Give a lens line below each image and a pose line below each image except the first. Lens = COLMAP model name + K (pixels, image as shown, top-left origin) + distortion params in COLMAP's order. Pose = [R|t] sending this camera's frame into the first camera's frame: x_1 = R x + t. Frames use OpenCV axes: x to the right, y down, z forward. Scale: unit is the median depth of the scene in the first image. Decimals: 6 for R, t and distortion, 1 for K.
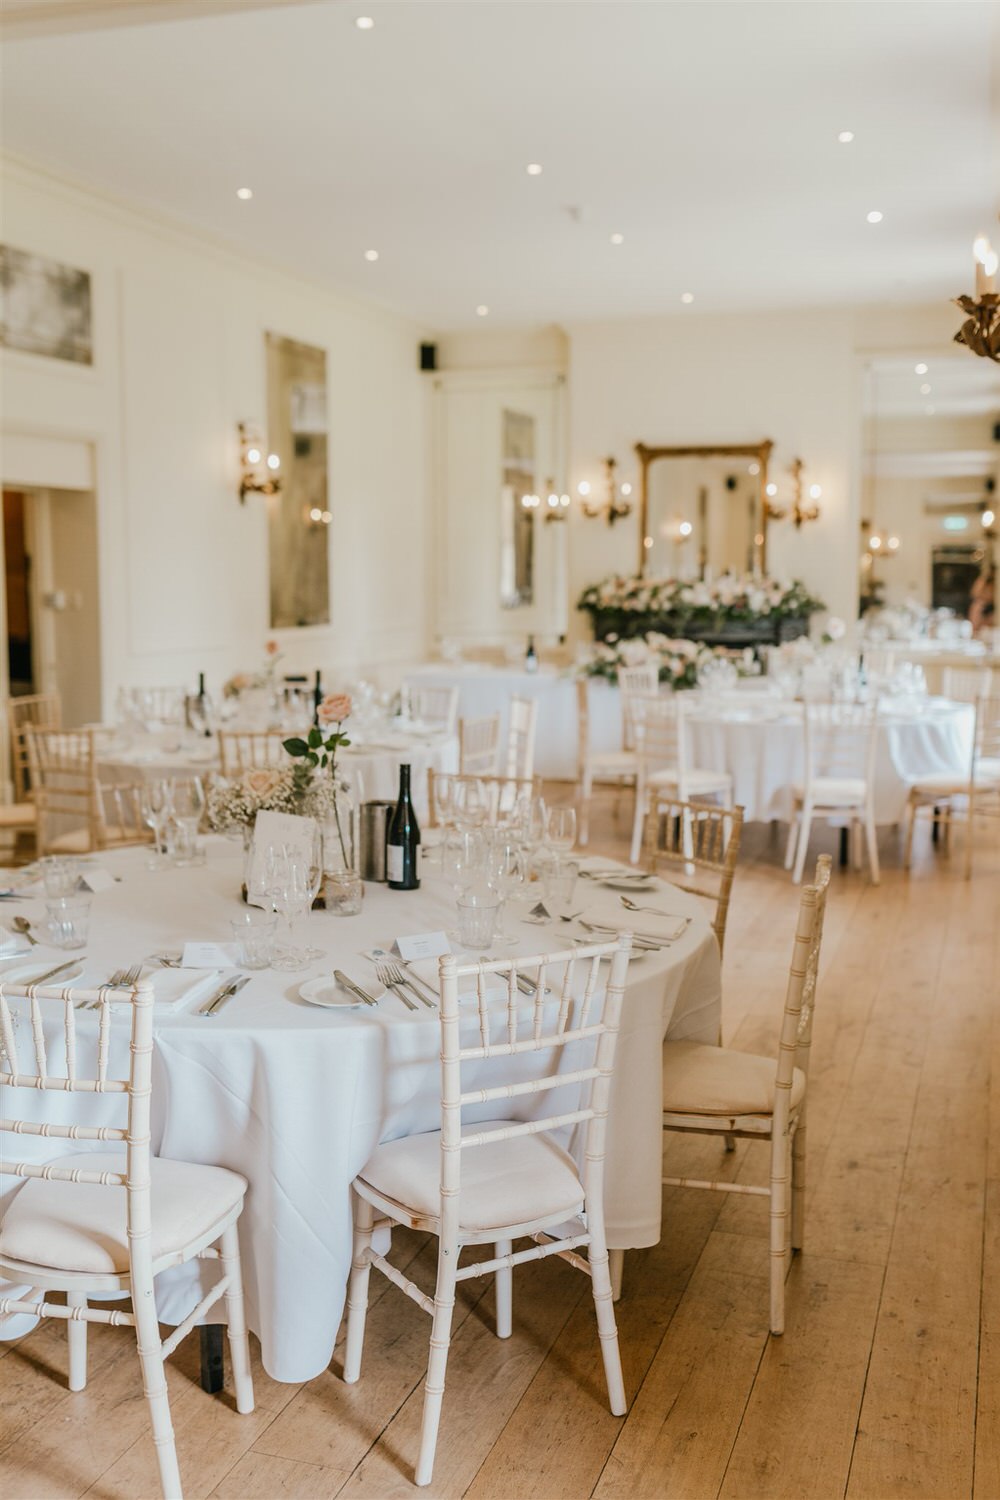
lens RADIAL K [[1532.3, 0, 500.0], [0, 1532.3, 750.0], [0, 0, 1]] dist [-0.022157, -0.006228]
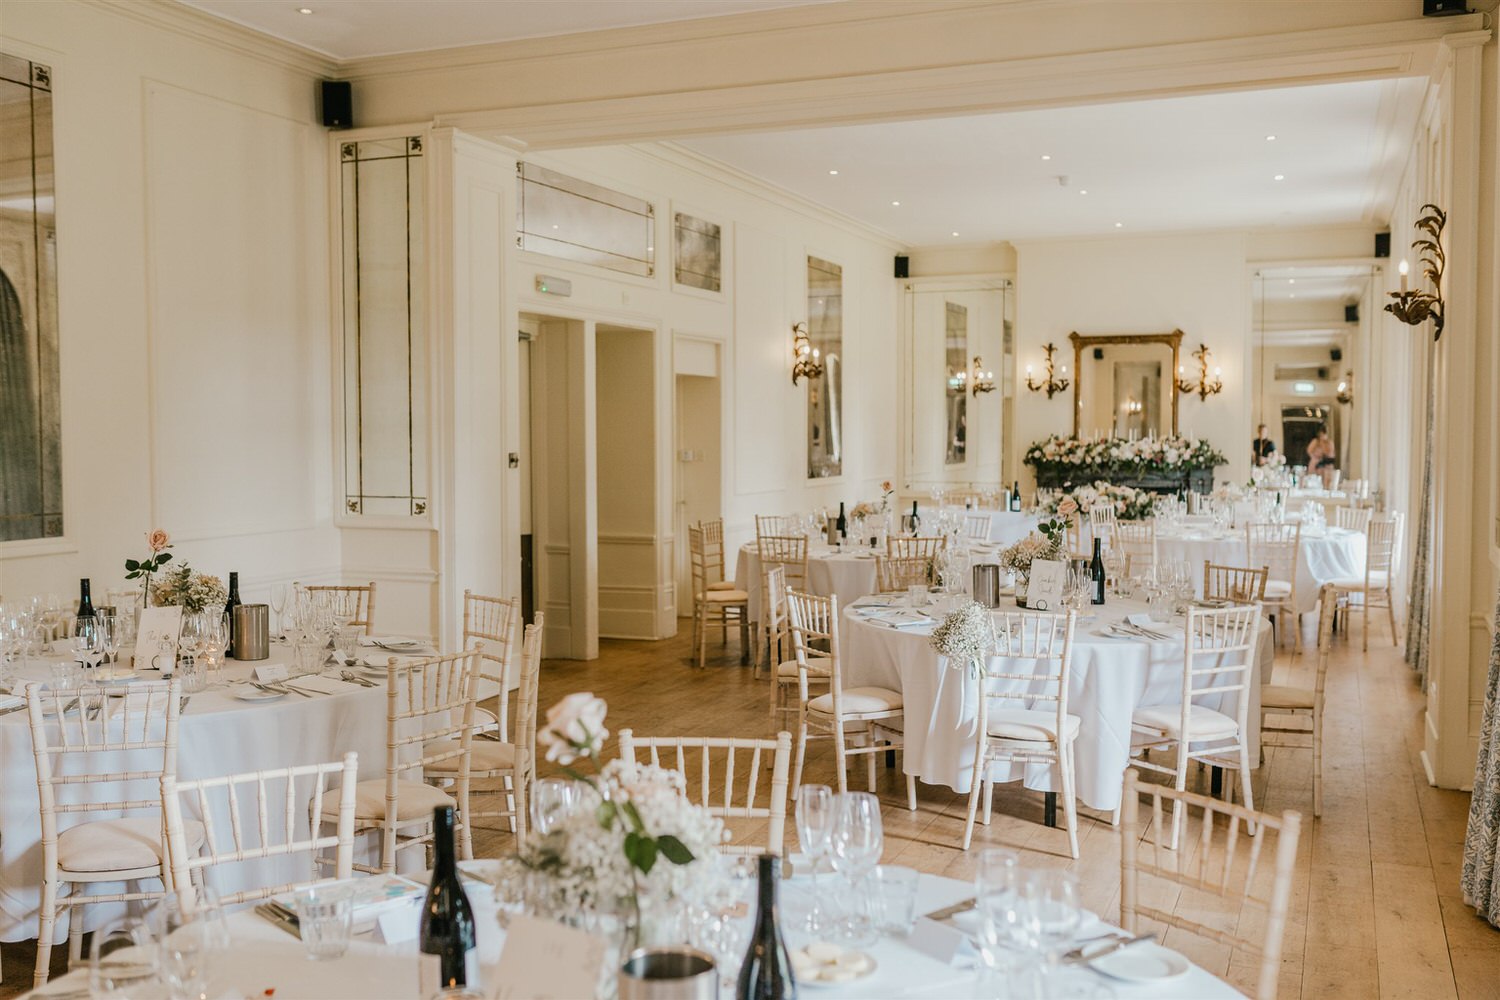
lens RADIAL K [[1487.9, 0, 728.3], [0, 1487.9, 508.6], [0, 0, 1]] dist [-0.002218, -0.003982]
pose [[0.997586, 0.002014, -0.069417, -0.113376], [-0.006401, 0.997990, -0.063040, 0.026454], [0.069150, 0.063332, 0.995594, -0.254408]]
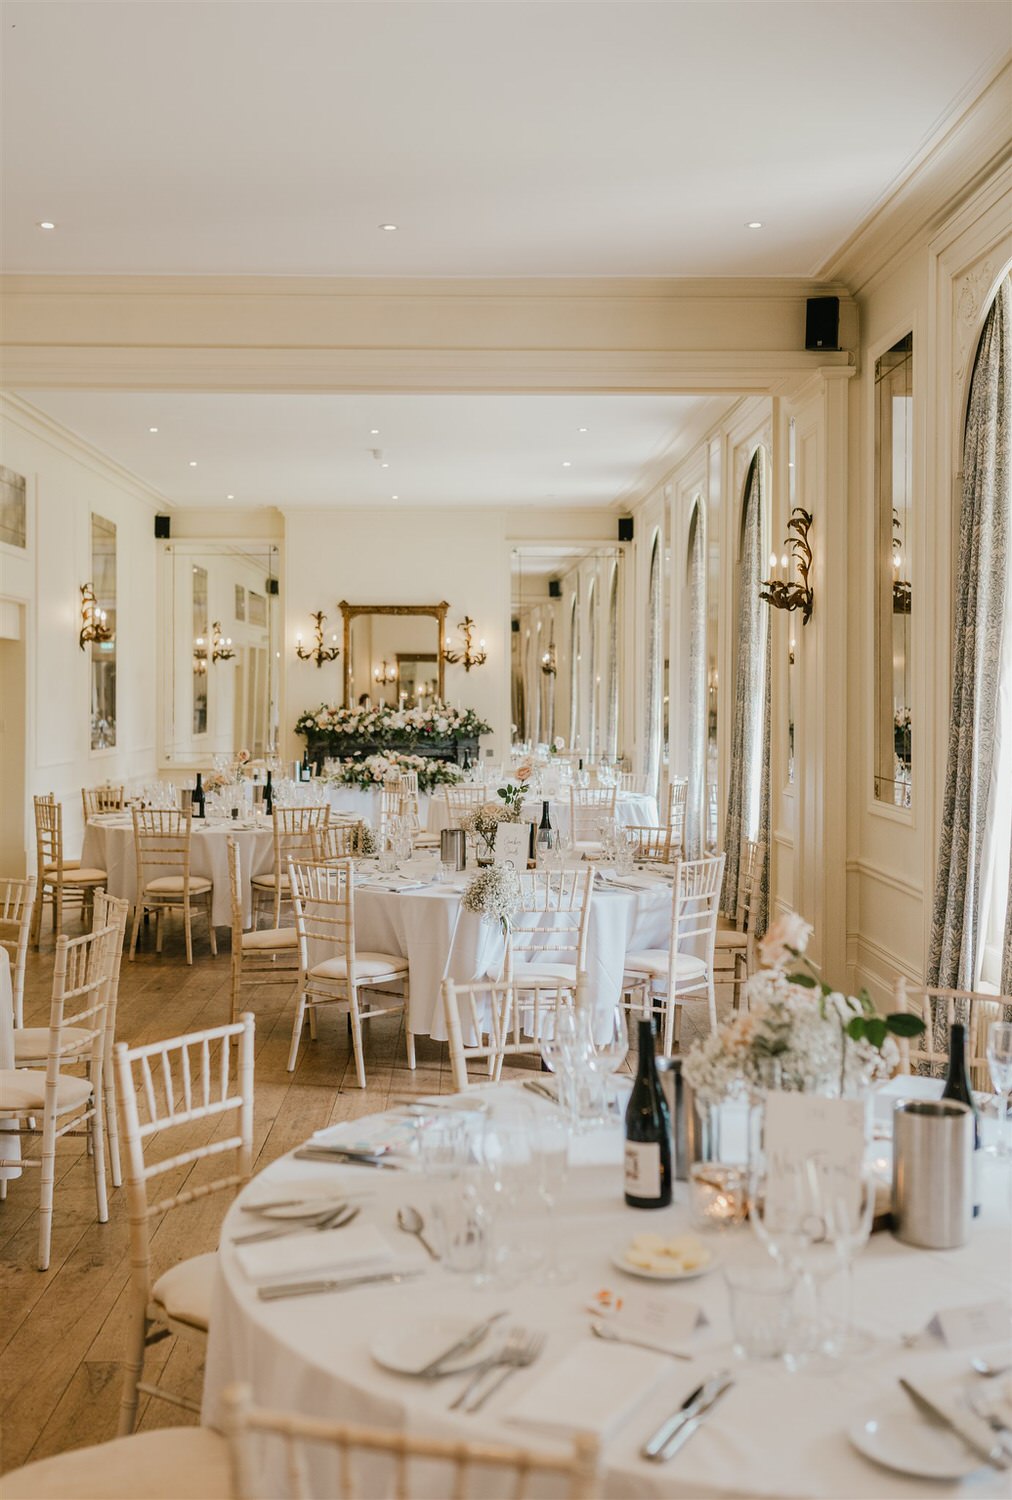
lens RADIAL K [[1597.0, 0, 497.4], [0, 1597.0, 722.9], [0, 0, 1]] dist [-0.000038, 0.014802]
pose [[0.941444, -0.001363, 0.337167, -0.242778], [0.035027, 0.994977, -0.093780, 0.029359], [-0.335346, 0.100098, 0.936762, -0.284913]]
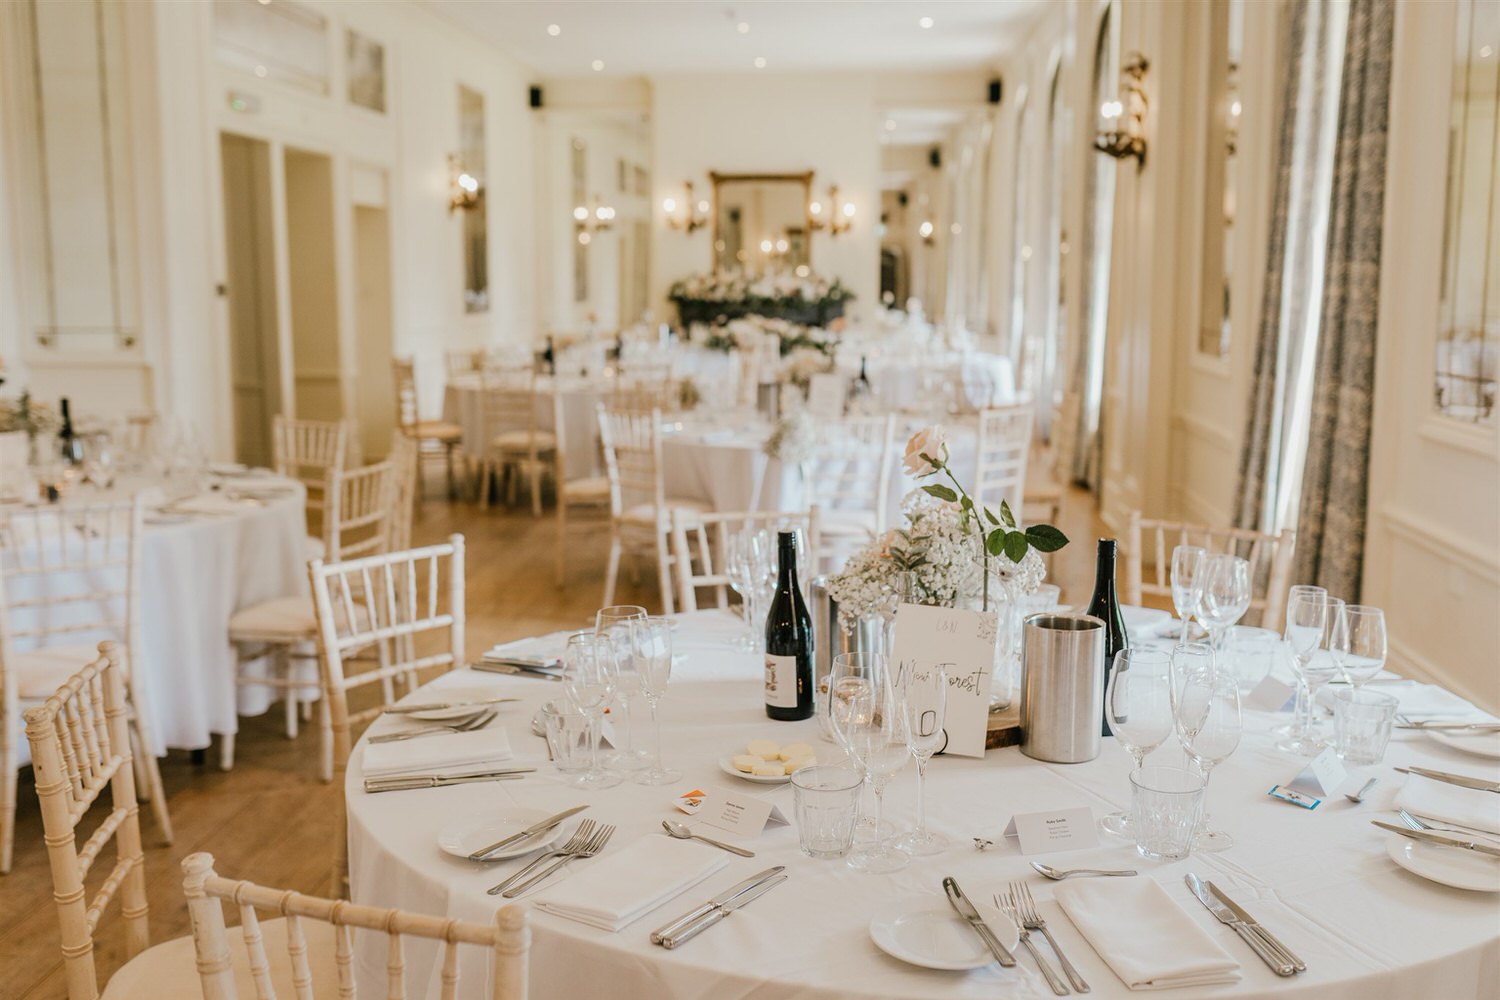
lens RADIAL K [[1538.1, 0, 750.0], [0, 1538.1, 500.0], [0, 0, 1]] dist [0.006879, 0.016672]
pose [[0.969891, -0.036820, 0.240739, -0.206532], [0.030131, 0.999052, 0.031411, 0.038452], [-0.241667, -0.023211, 0.970082, -0.281935]]
